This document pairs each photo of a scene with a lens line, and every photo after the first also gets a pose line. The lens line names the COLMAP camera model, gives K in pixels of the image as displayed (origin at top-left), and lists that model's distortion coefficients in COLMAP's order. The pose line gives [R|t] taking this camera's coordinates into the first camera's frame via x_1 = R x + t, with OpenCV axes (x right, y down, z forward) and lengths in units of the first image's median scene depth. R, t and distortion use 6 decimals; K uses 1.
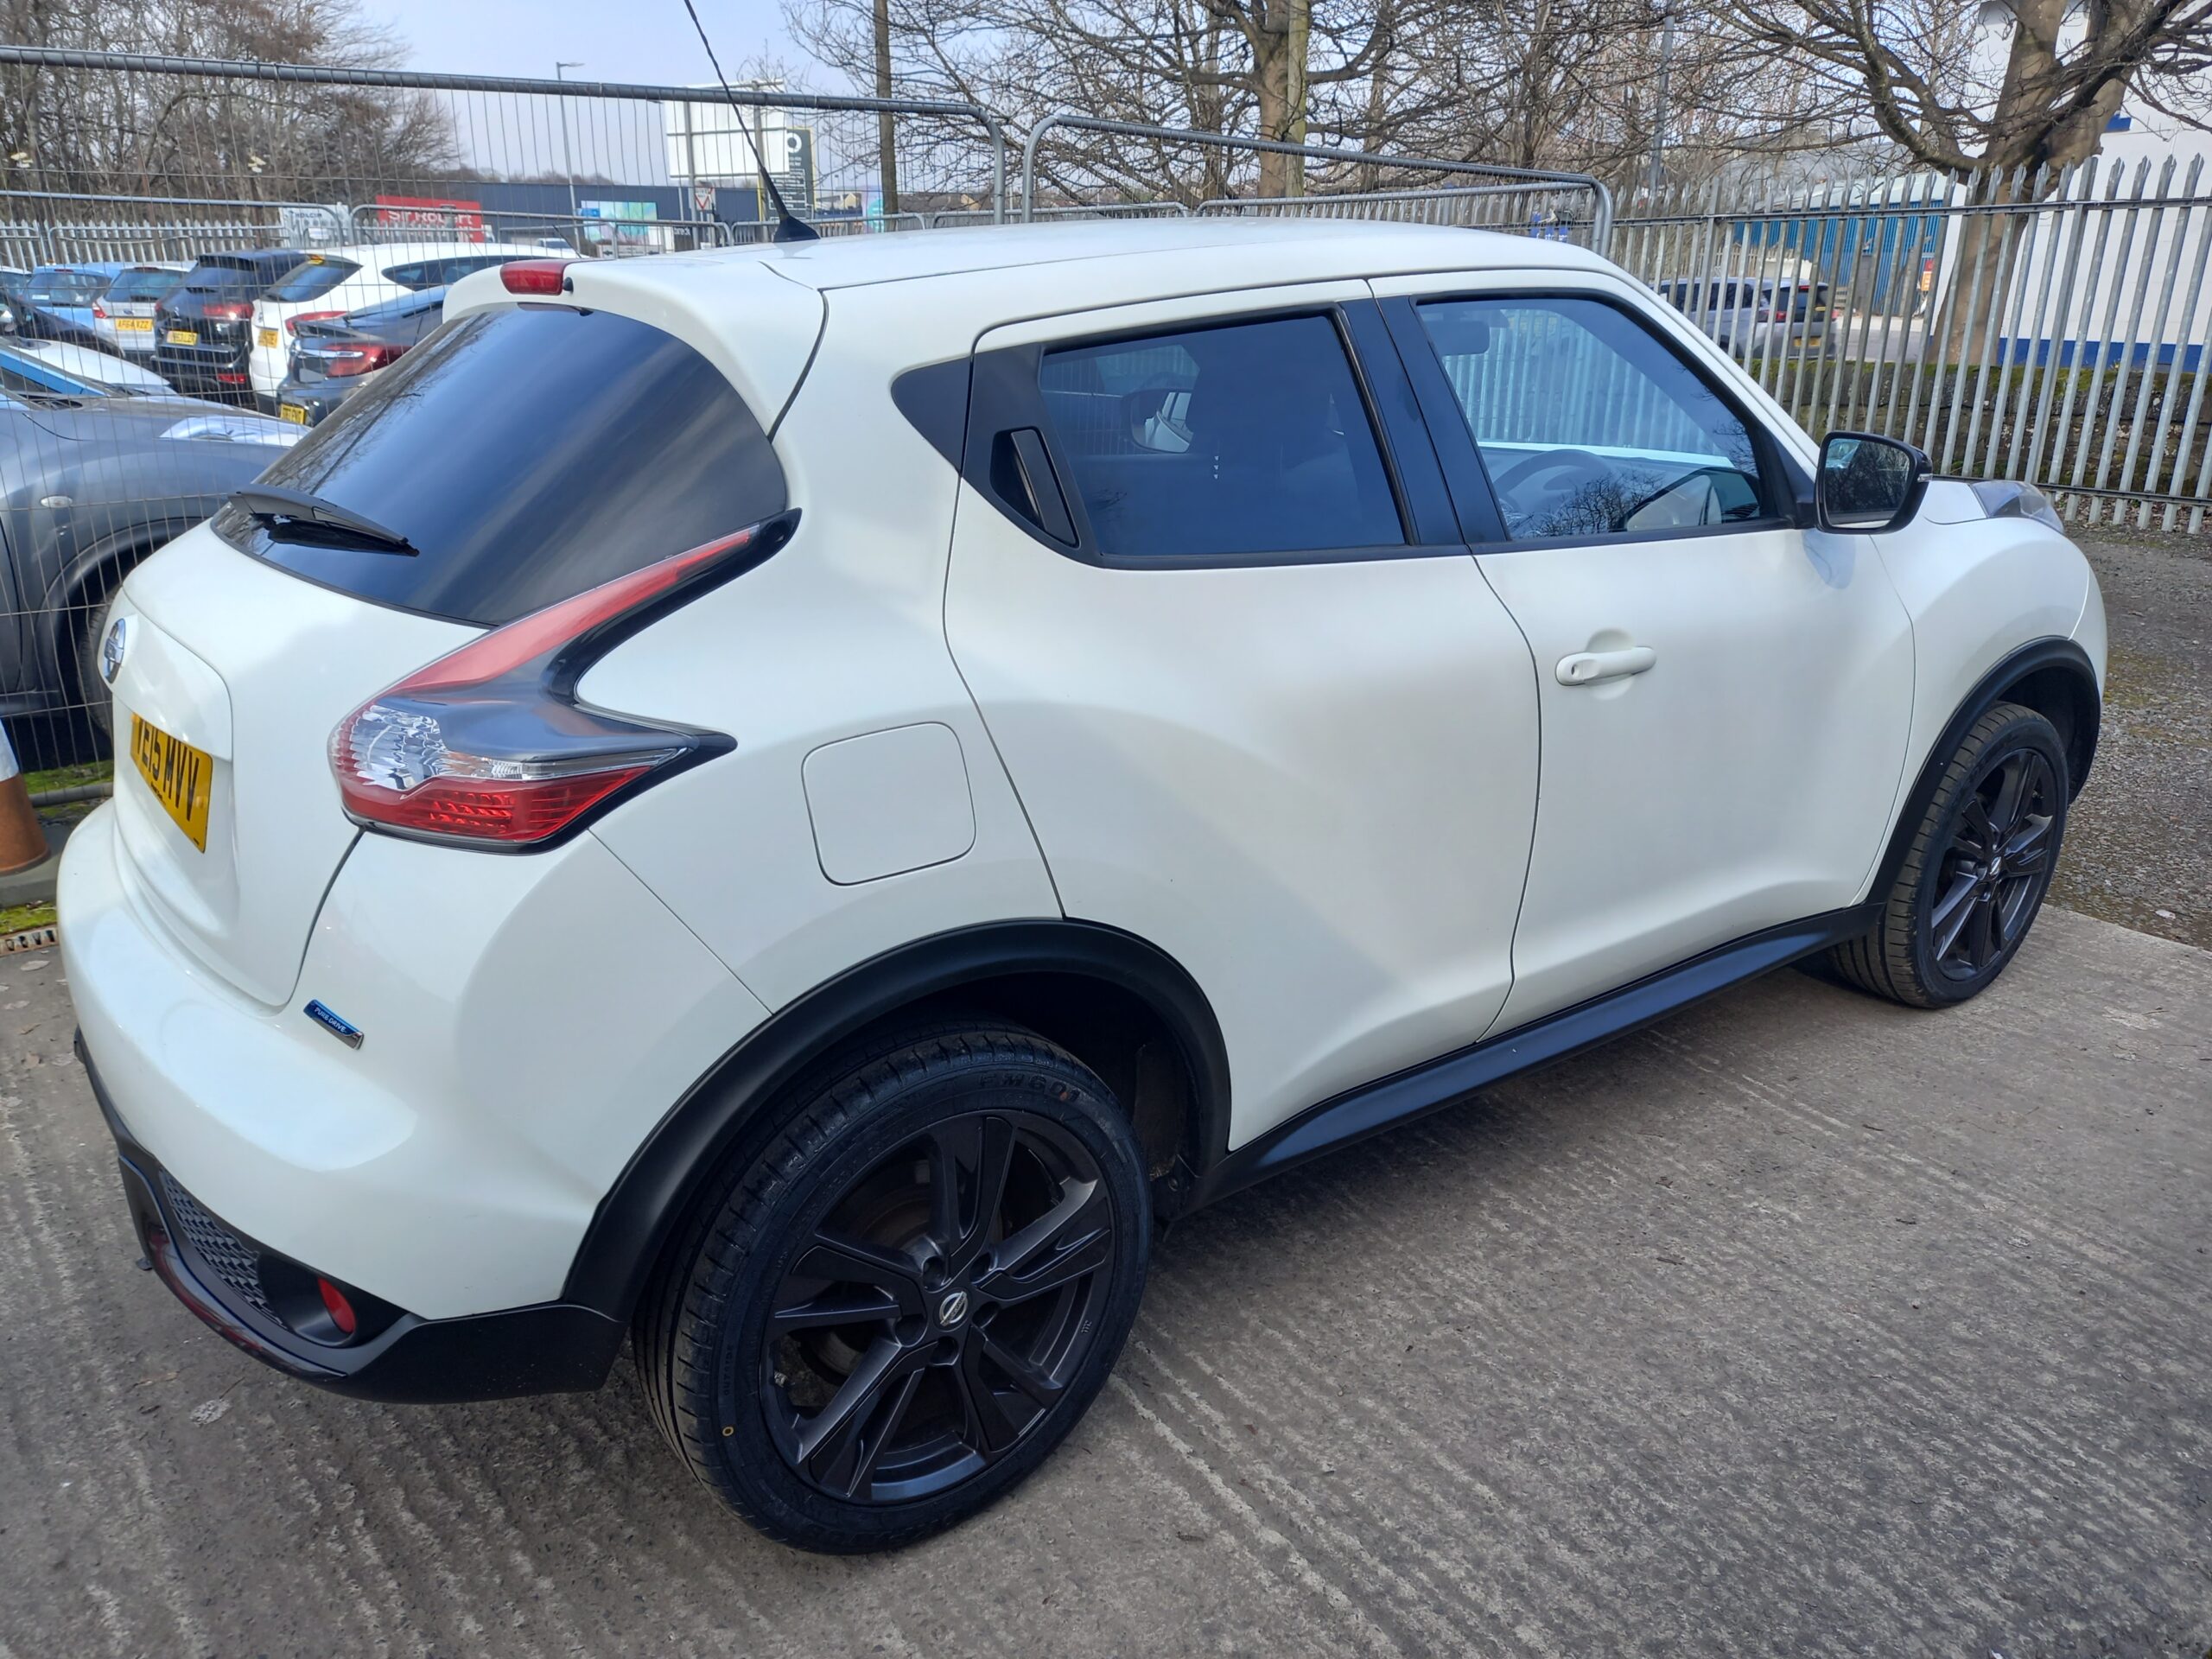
lens RADIAL K [[1630.2, 0, 1103.0], [0, 1630.2, 817.4], [0, 0, 1]] dist [0.055796, -0.050838]
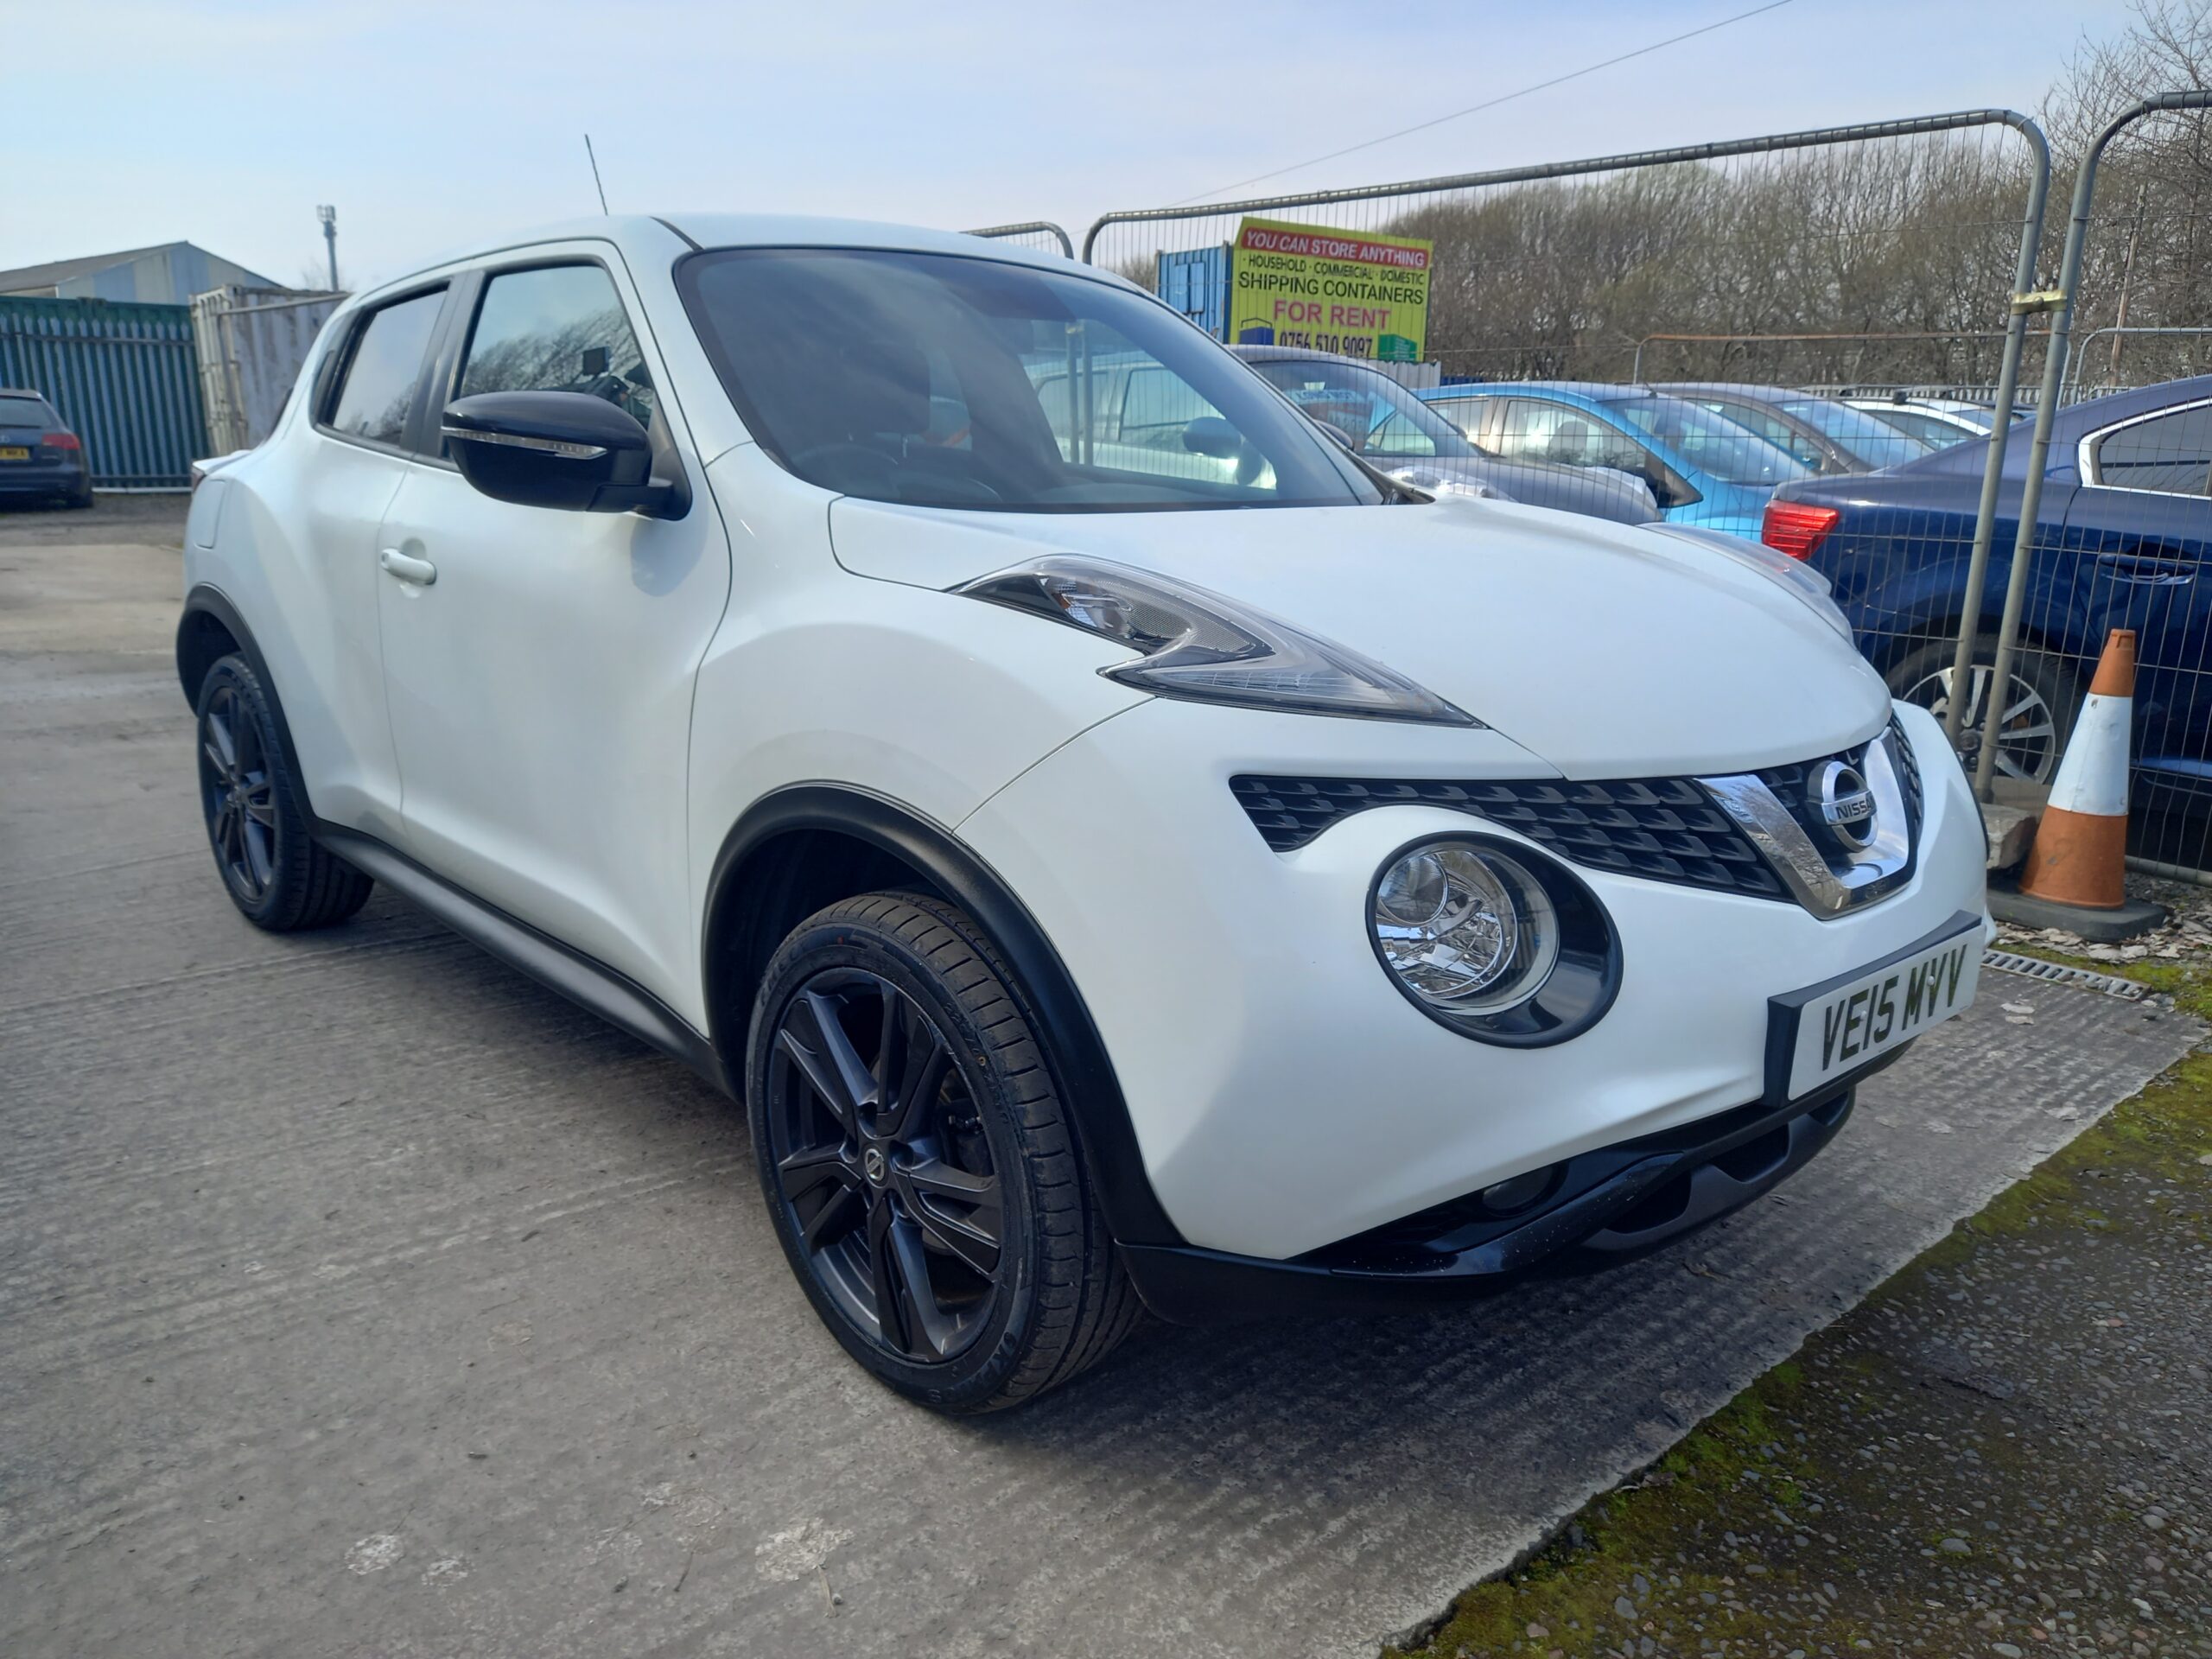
lens RADIAL K [[1630.2, 0, 1114.4], [0, 1630.2, 843.6], [0, 0, 1]] dist [0.055796, -0.050838]
pose [[0.100845, 0.253850, -0.961972, 1.568768], [-0.336480, 0.918627, 0.207138, -0.332082], [0.936275, 0.302795, 0.178054, 1.349106]]
